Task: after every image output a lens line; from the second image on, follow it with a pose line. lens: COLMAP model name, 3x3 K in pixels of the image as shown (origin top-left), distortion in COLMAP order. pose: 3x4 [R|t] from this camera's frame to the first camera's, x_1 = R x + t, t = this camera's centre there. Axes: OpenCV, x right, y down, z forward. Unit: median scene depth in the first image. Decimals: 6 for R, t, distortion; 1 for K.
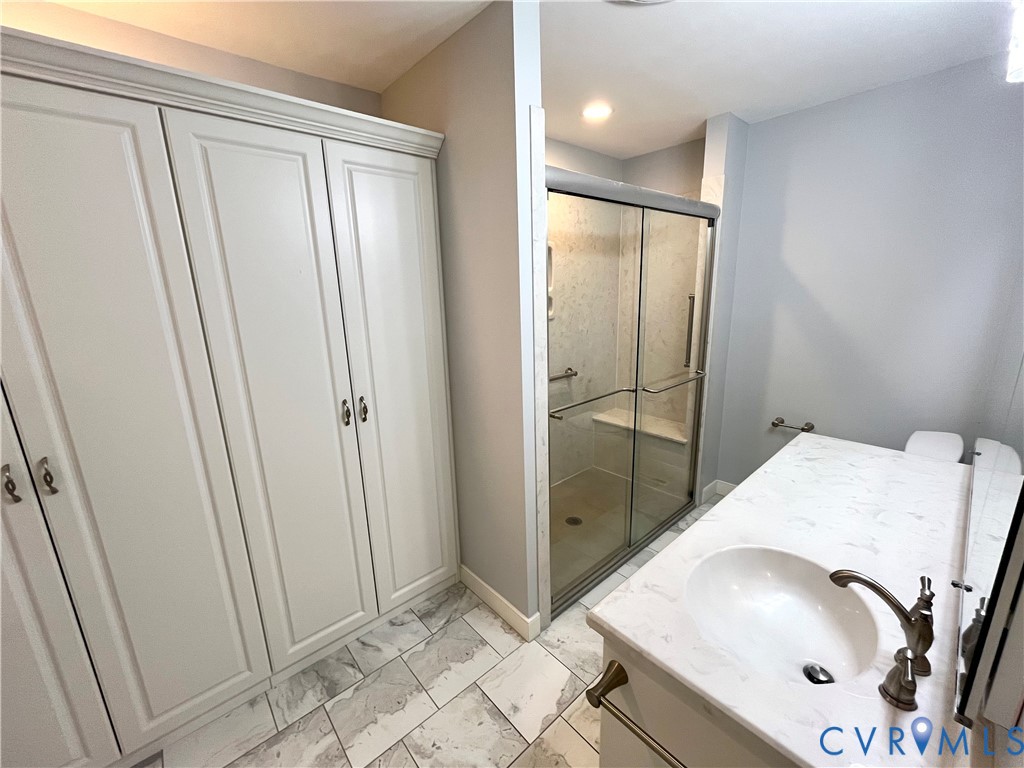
lens RADIAL K [[411.5, 0, 510.6], [0, 411.5, 384.7], [0, 0, 1]] dist [-0.009088, 0.000158]
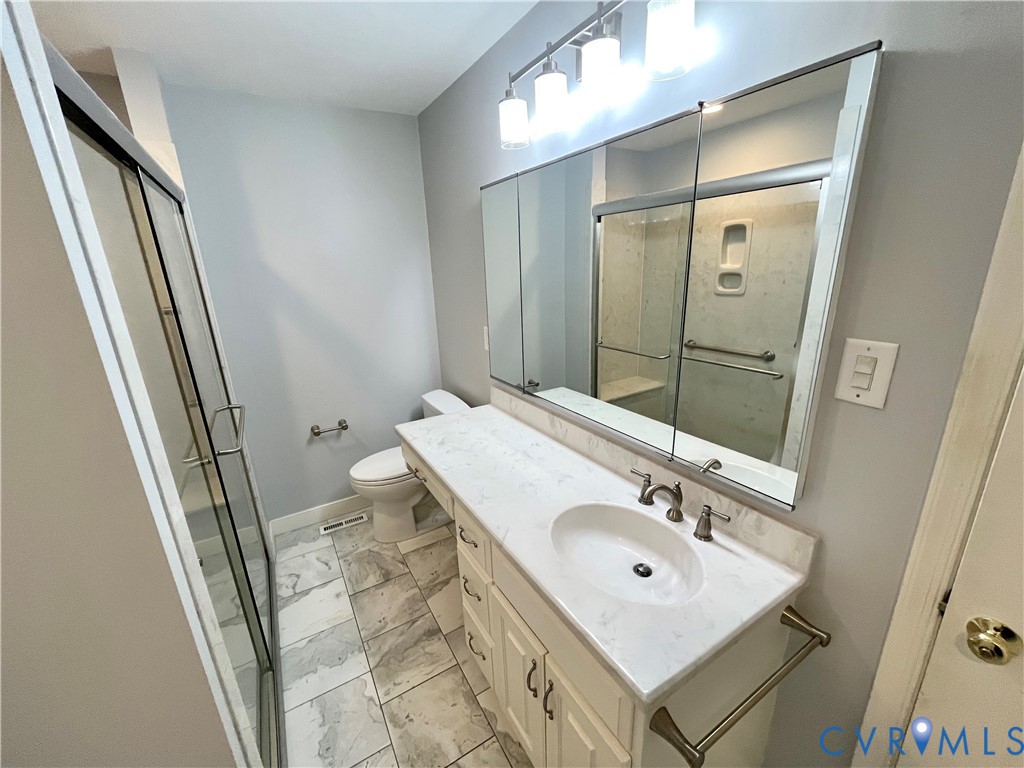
lens RADIAL K [[411.5, 0, 510.6], [0, 411.5, 385.4], [0, 0, 1]] dist [-0.009088, 0.000158]
pose [[0.191231, -0.250250, 0.949108, -0.226769], [0.257469, 0.945883, 0.197523, -0.122831], [-0.947175, 0.206594, 0.245314, 0.452388]]
